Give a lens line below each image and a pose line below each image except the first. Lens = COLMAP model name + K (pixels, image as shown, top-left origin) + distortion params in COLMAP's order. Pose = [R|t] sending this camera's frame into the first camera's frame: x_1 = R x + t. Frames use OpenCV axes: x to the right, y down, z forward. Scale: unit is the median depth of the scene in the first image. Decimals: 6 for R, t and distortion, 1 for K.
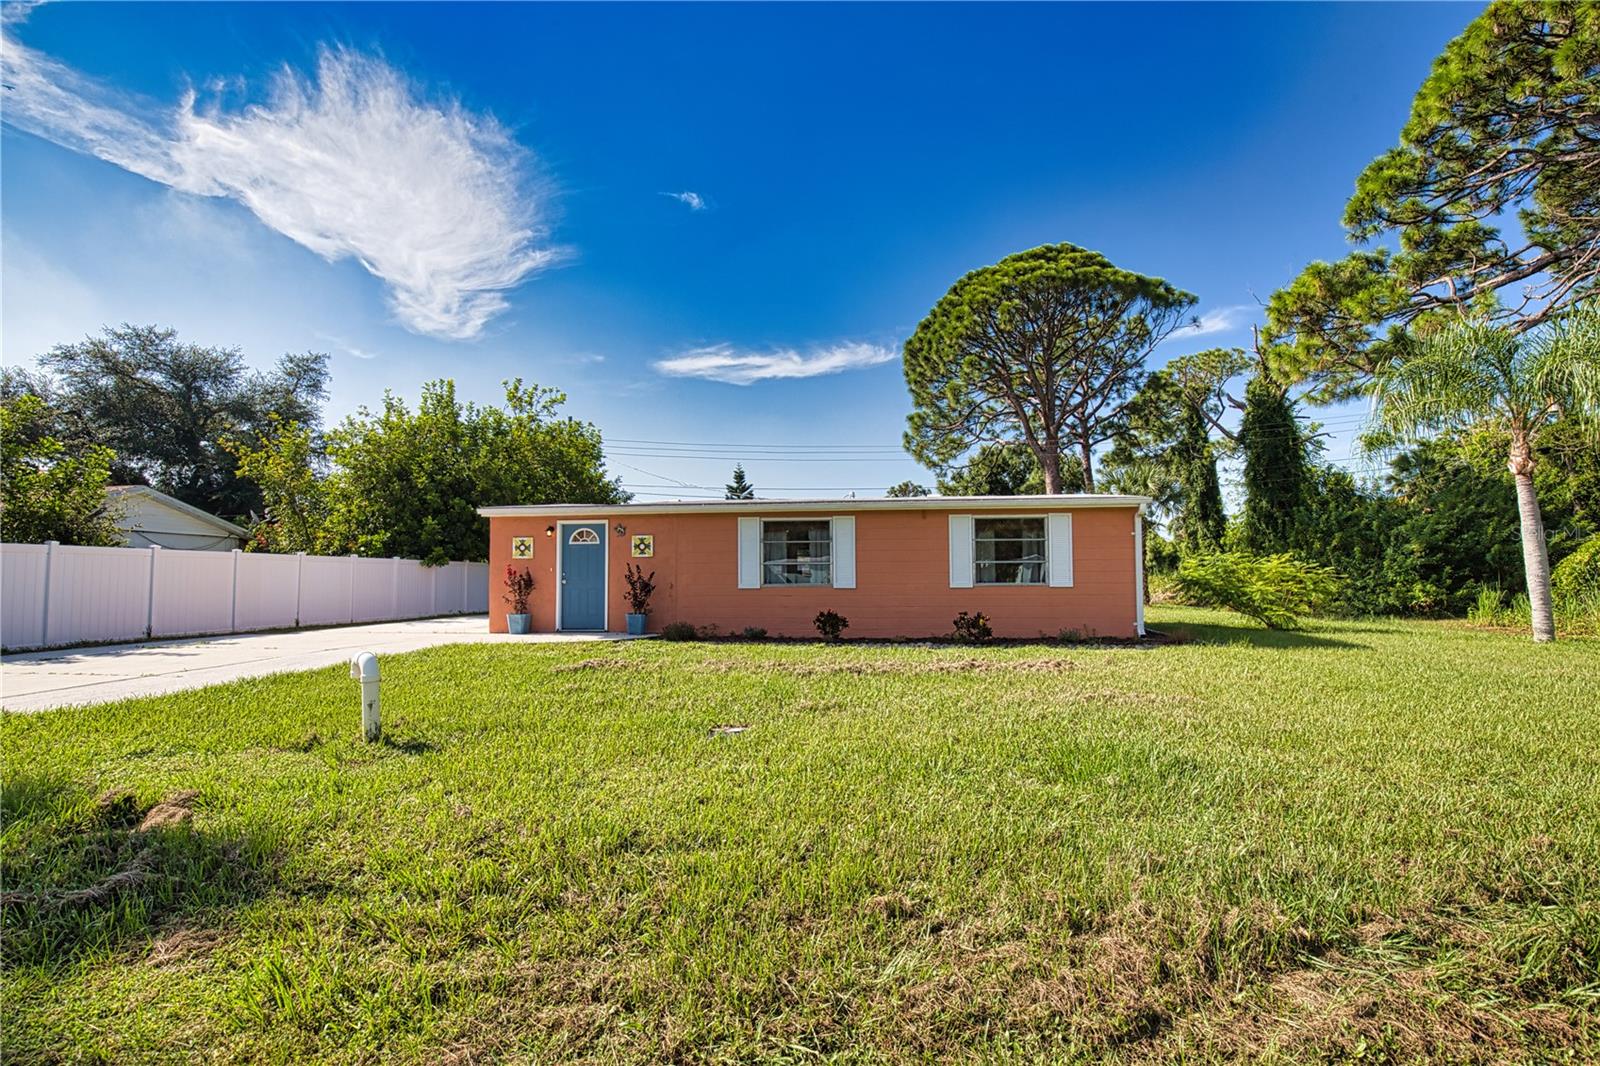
lens RADIAL K [[743.4, 0, 800.0], [0, 743.4, 533.0], [0, 0, 1]] dist [-0.043931, 0.011406]
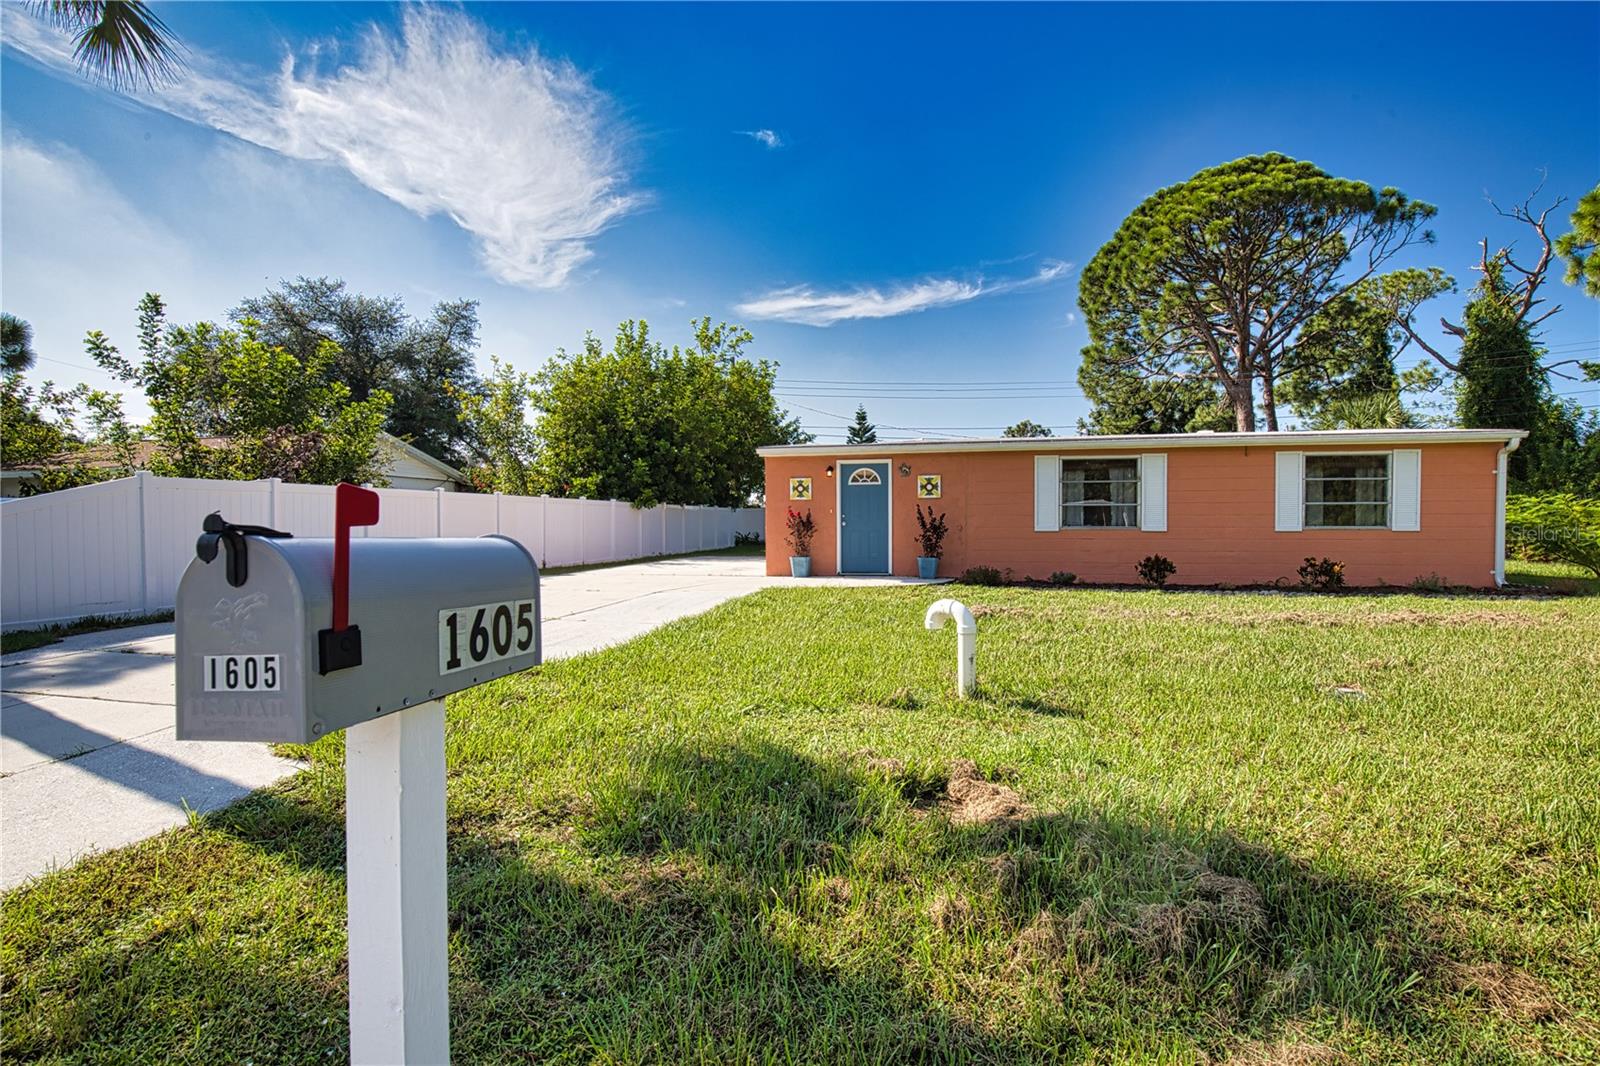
lens RADIAL K [[743.4, 0, 800.0], [0, 743.4, 533.0], [0, 0, 1]] dist [-0.043931, 0.011406]
pose [[0.993738, 0.003639, -0.111673, -0.126815], [0.004900, 0.997089, 0.076092, 0.001856], [0.111625, -0.076163, 0.990828, 0.016192]]
